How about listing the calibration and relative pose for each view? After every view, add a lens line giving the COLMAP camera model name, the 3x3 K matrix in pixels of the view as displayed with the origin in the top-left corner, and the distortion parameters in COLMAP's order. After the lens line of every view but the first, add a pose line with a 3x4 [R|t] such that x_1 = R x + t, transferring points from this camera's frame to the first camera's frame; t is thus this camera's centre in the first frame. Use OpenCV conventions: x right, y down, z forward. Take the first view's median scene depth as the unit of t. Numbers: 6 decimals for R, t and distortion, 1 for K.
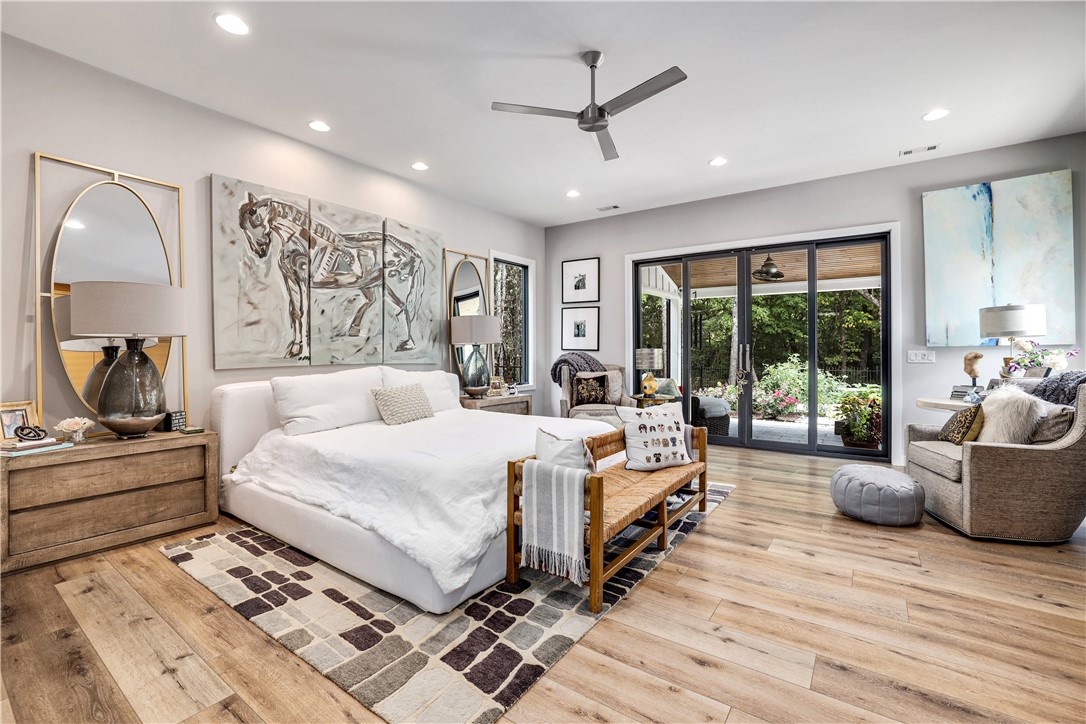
lens RADIAL K [[484.4, 0, 543.0], [0, 484.4, 362.0], [0, 0, 1]] dist [-0.038479, 0.000128]
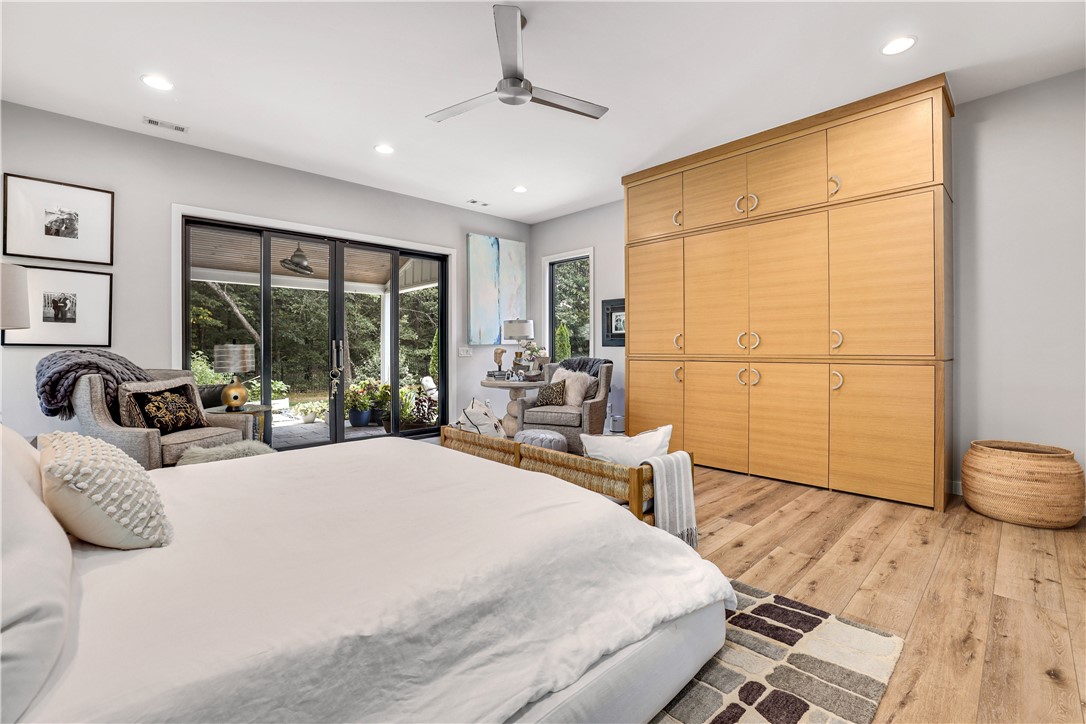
lens RADIAL K [[461.4, 0, 564.4], [0, 461.4, 358.3], [0, 0, 1]] dist [-0.030343, 0.000741]
pose [[0.166561, -0.020277, 0.985823, -0.502973], [0.021424, 0.999627, 0.016941, -0.010023], [-0.985798, 0.018299, 0.166934, 0.527581]]
